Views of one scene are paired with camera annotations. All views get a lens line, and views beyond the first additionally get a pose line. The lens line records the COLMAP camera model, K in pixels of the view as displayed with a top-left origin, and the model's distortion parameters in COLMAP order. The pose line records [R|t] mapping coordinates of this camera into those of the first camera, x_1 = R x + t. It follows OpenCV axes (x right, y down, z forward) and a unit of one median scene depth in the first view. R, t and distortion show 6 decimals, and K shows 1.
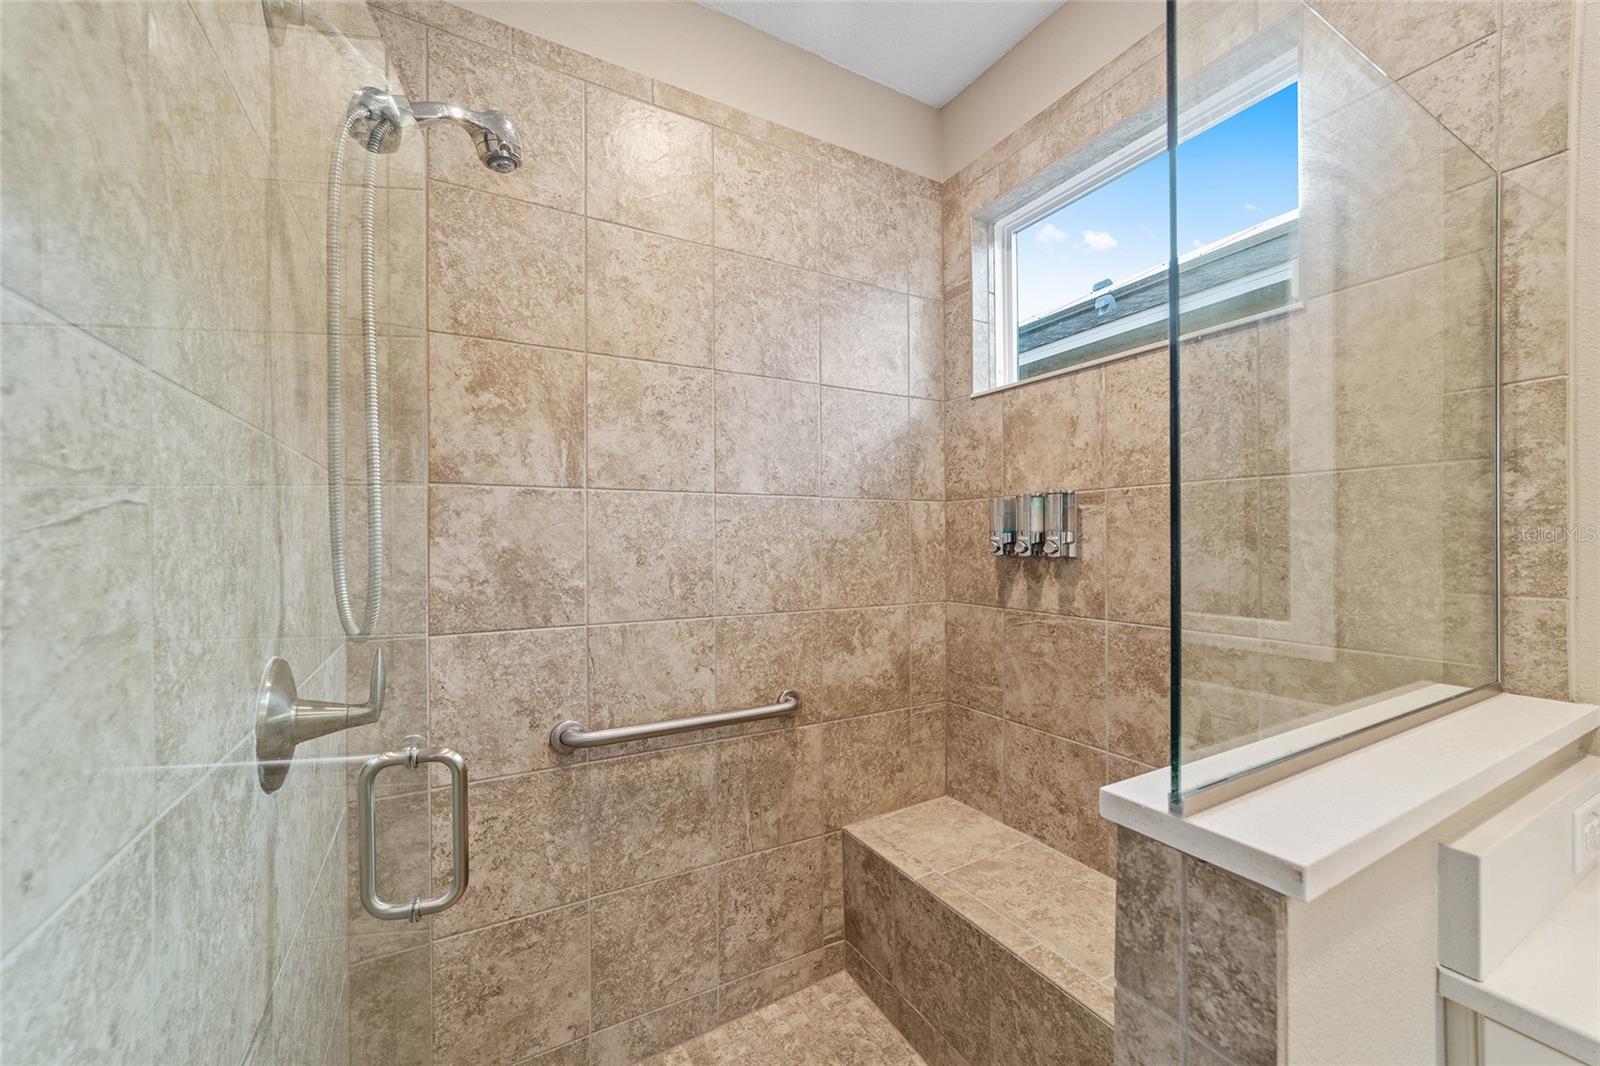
lens RADIAL K [[637.3, 0, 813.2], [0, 637.3, 541.2], [0, 0, 1]] dist [-0.019471, 0.010062]
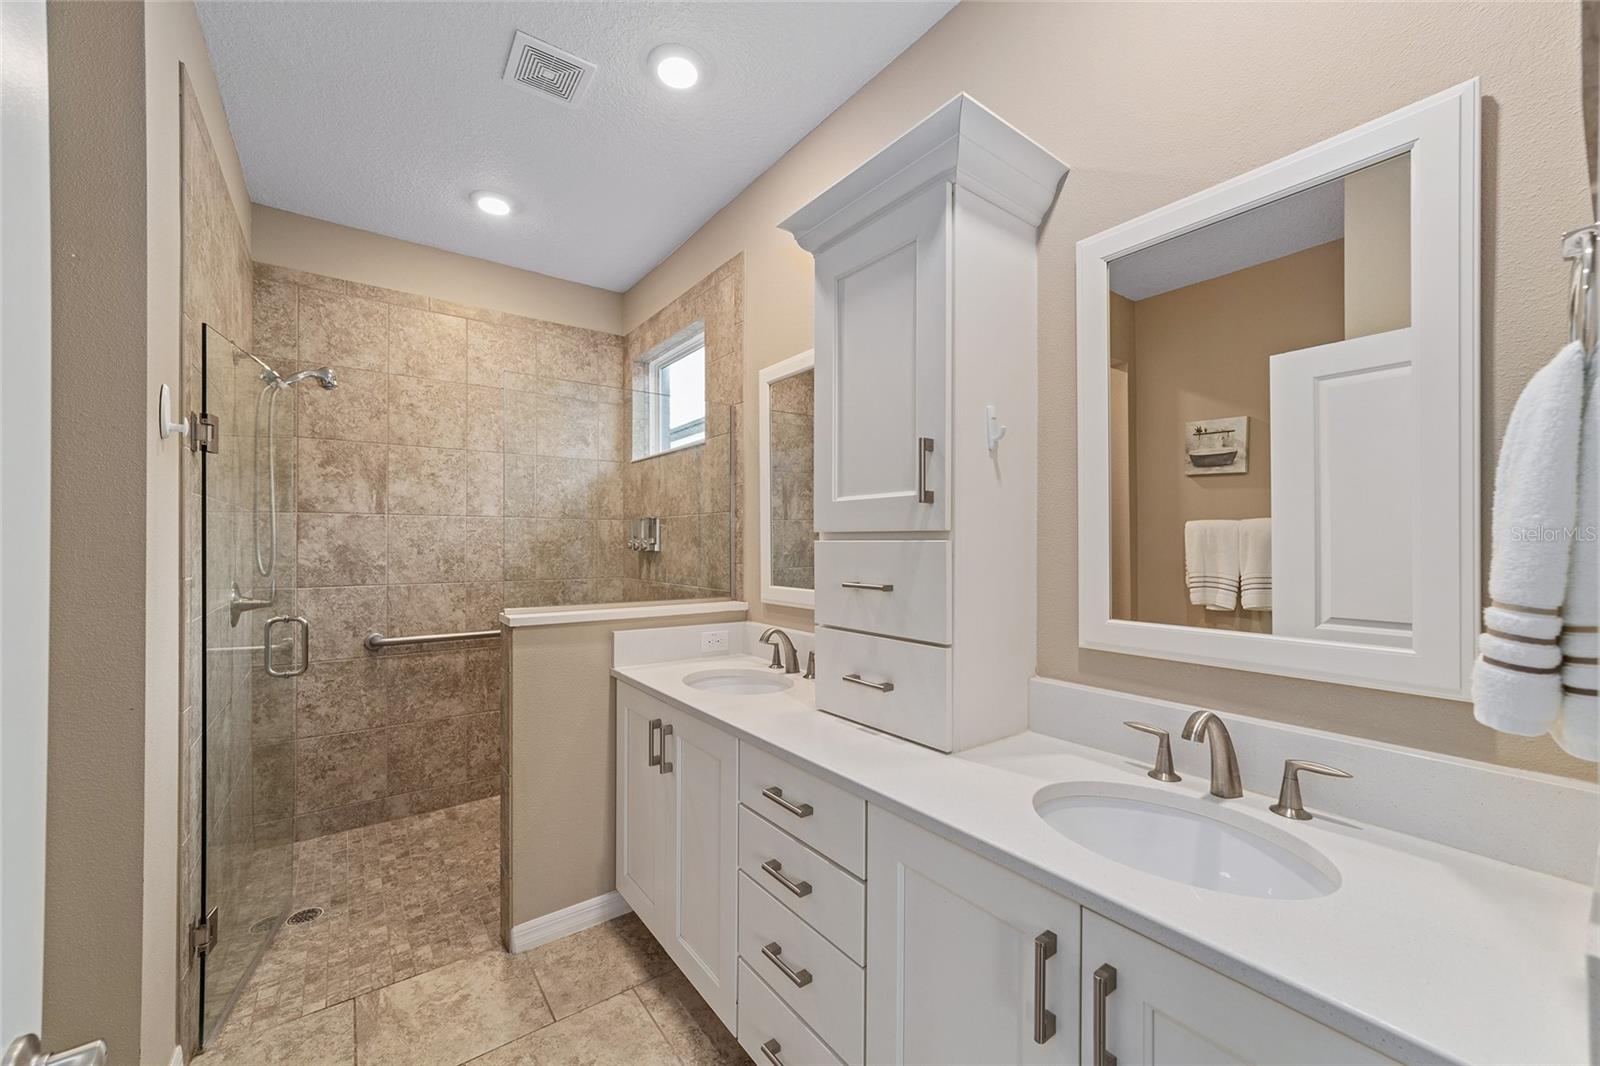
lens RADIAL K [[615.2, 0, 796.2], [0, 615.2, 539.9], [0, 0, 1]] dist [-0.016734, 0.008939]
pose [[0.992384, 0.006531, 0.123010, 0.634797], [-0.005931, 0.999969, -0.005241, -0.002463], [-0.123041, 0.004471, 0.992392, -0.978643]]
